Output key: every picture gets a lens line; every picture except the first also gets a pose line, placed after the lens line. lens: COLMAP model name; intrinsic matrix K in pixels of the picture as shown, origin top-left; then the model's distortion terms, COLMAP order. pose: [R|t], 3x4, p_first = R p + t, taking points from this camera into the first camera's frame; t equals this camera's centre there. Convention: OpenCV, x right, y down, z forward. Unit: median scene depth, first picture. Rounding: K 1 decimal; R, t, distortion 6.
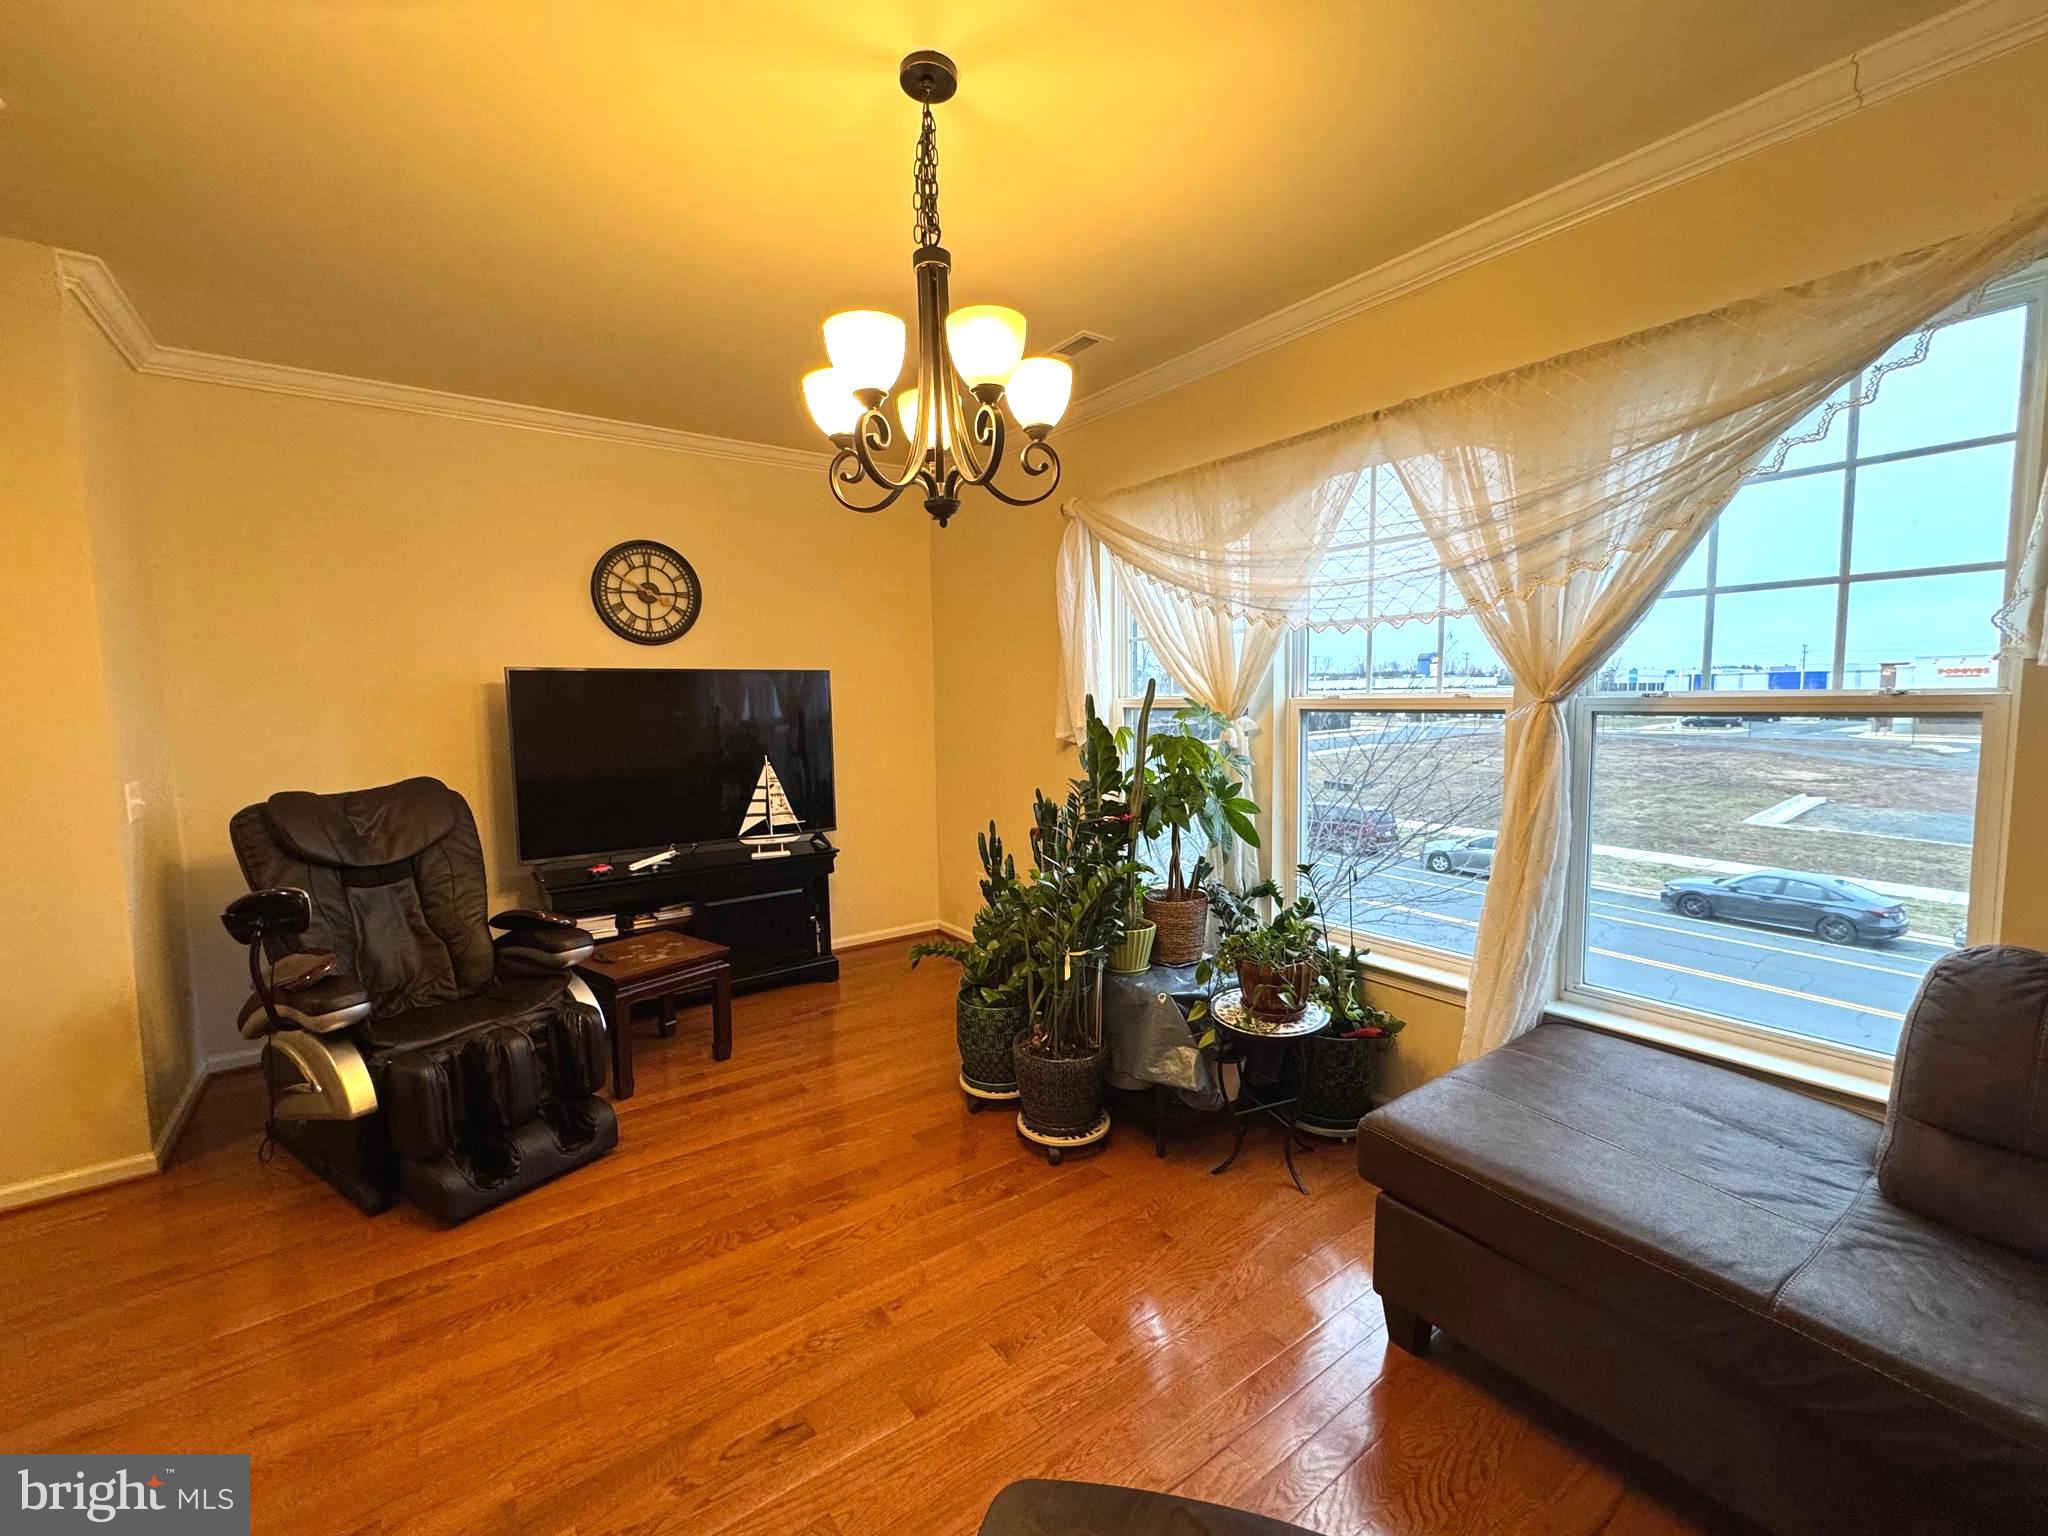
lens RADIAL K [[852.8, 0, 1020.6], [0, 852.8, 766.5], [0, 0, 1]] dist [-0.010615, 0.003100]
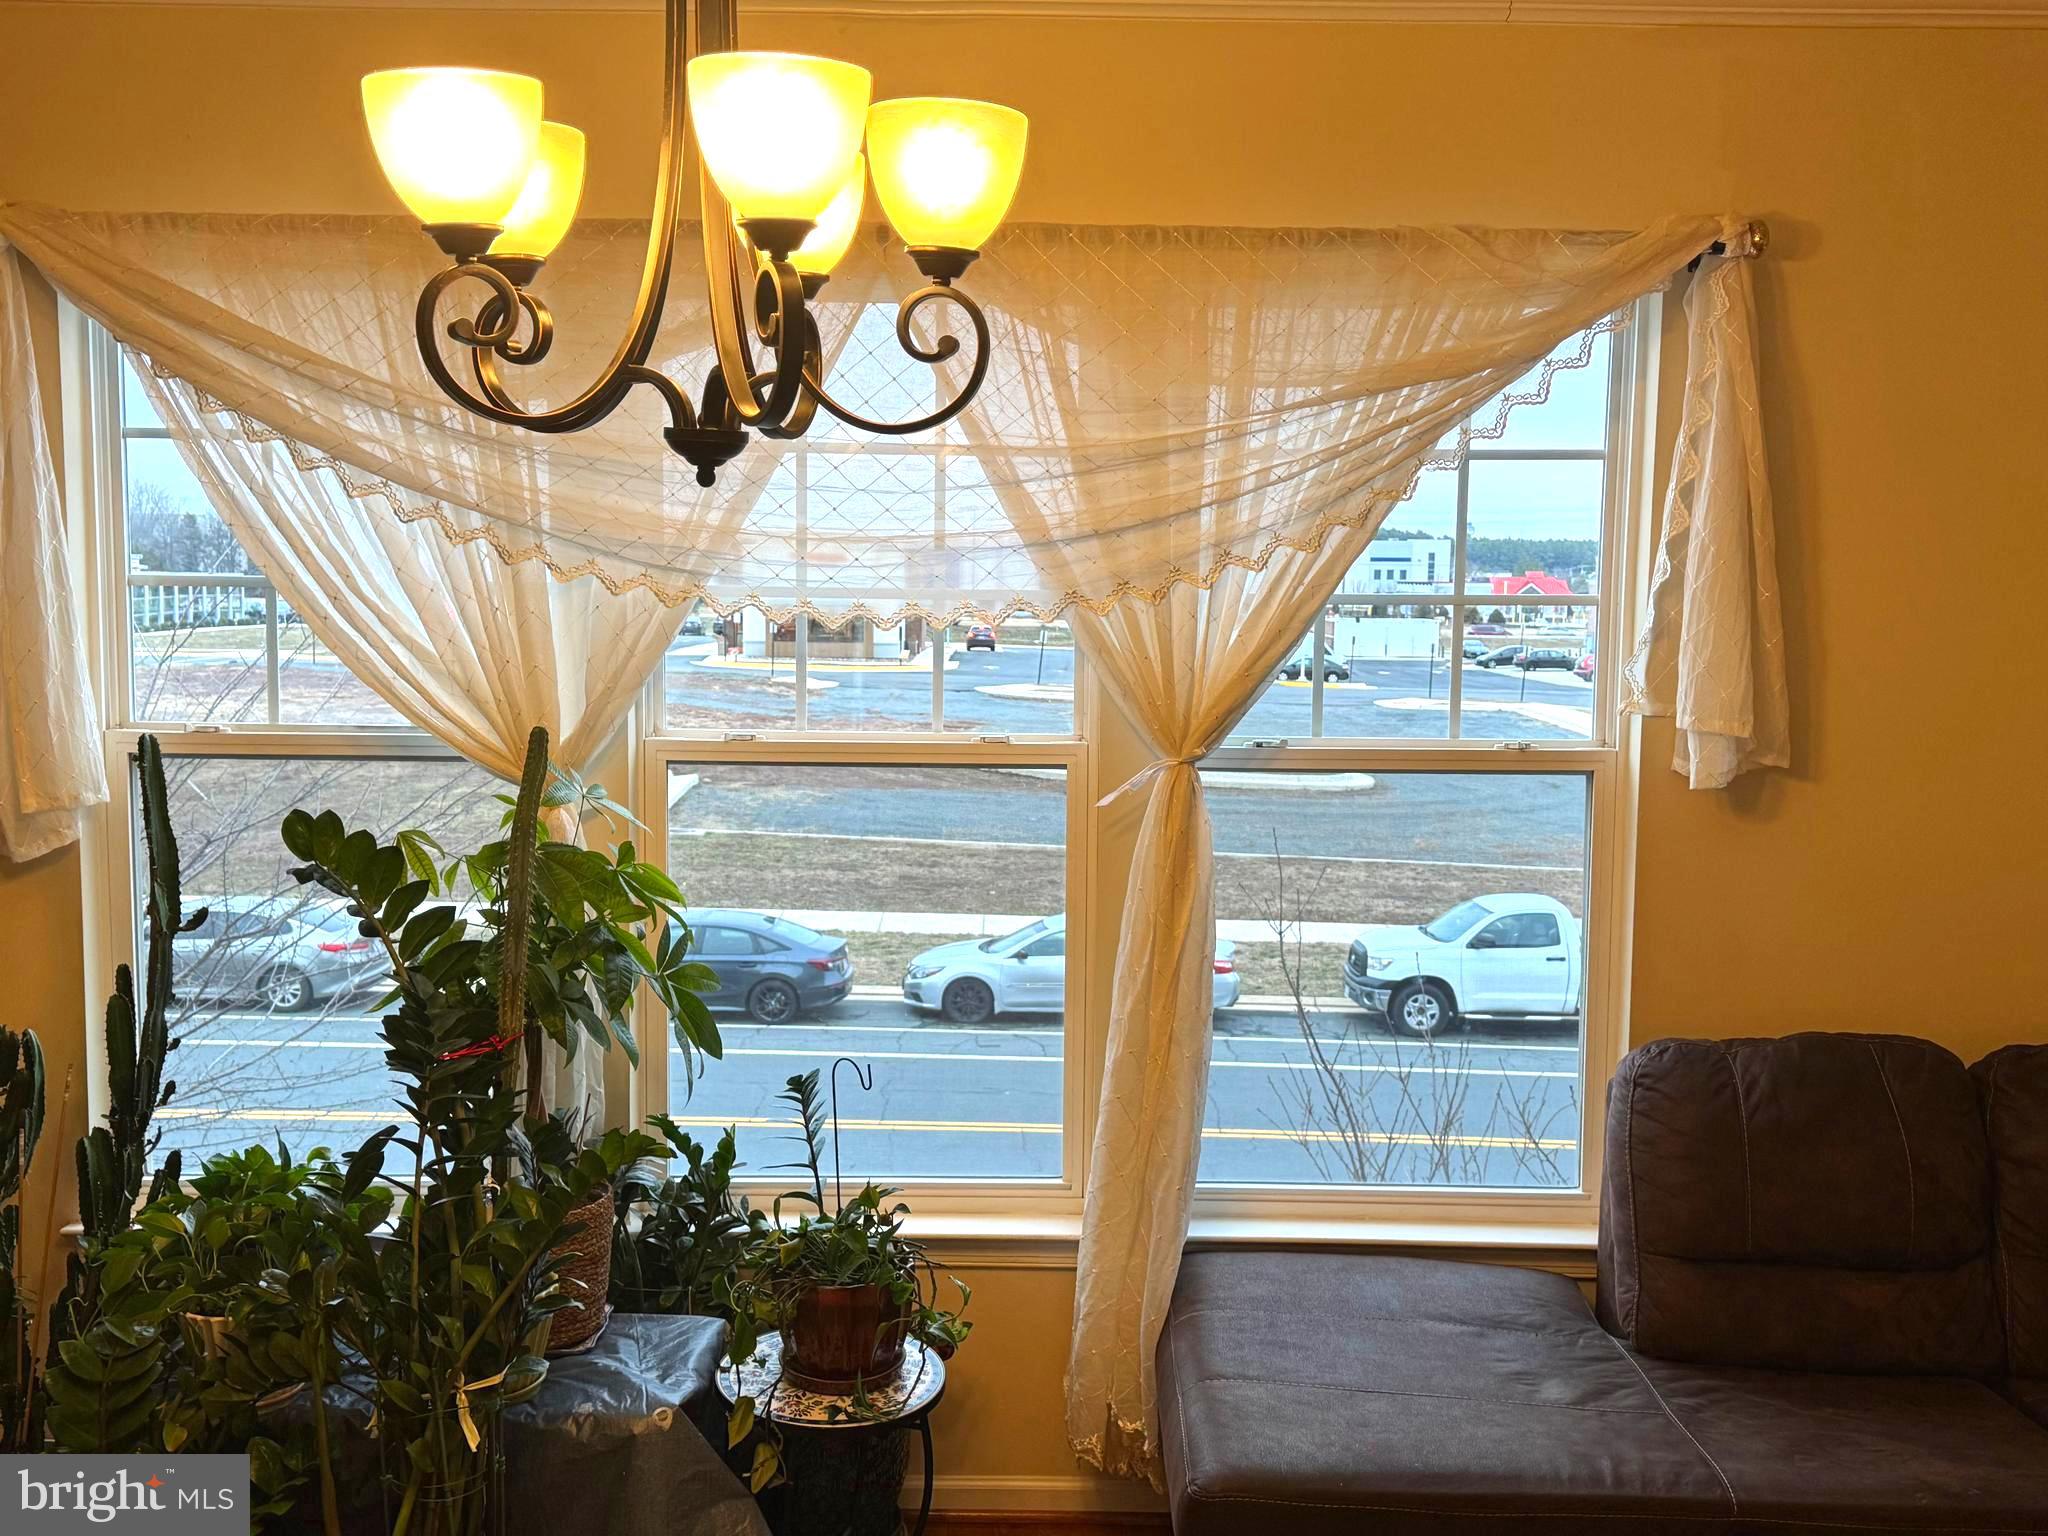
lens RADIAL K [[2024.3, 0, 1018.6], [0, 2024.3, 779.1], [0, 0, 1]] dist [0.053556, 0.000000]
pose [[0.579258, -0.061677, 0.812807, -0.585970], [0.045735, 0.998022, 0.043138, -0.113923], [-0.813860, 0.012185, 0.580933, 0.177110]]
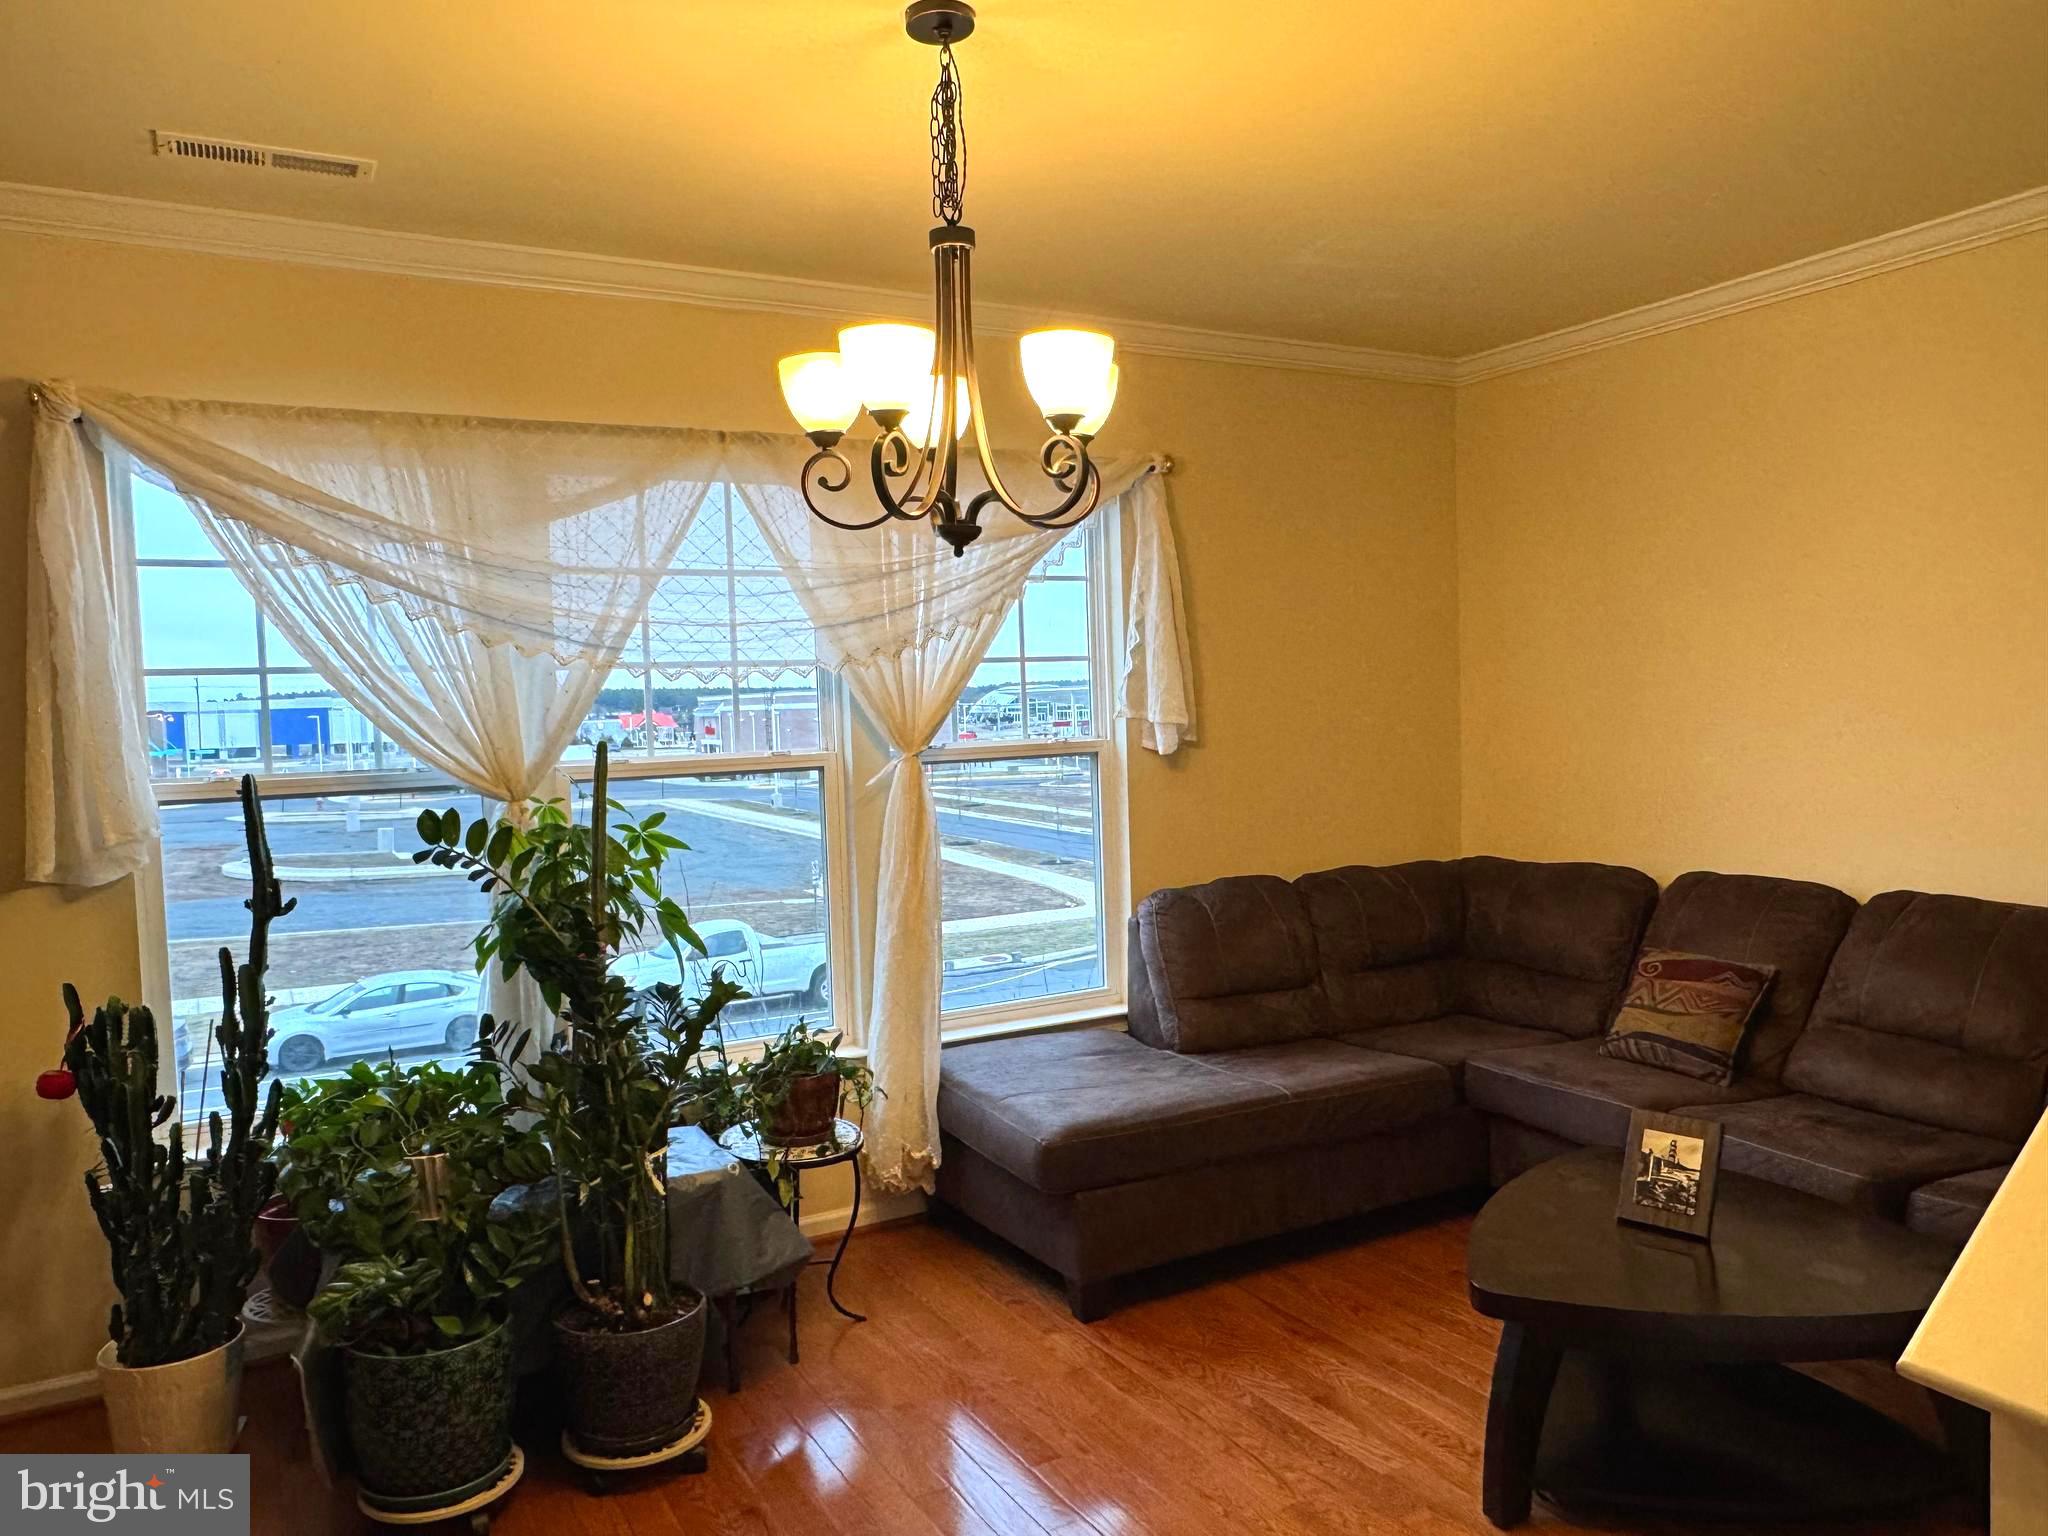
lens RADIAL K [[1436.0, 0, 1017.0], [0, 1436.0, 779.1], [0, 0, 1]] dist [0.026751, -0.033828]
pose [[0.115180, -0.042640, 0.992429, -0.994086], [0.111220, 0.993350, 0.029771, -0.072534], [-0.987099, 0.106949, 0.119157, 0.547509]]
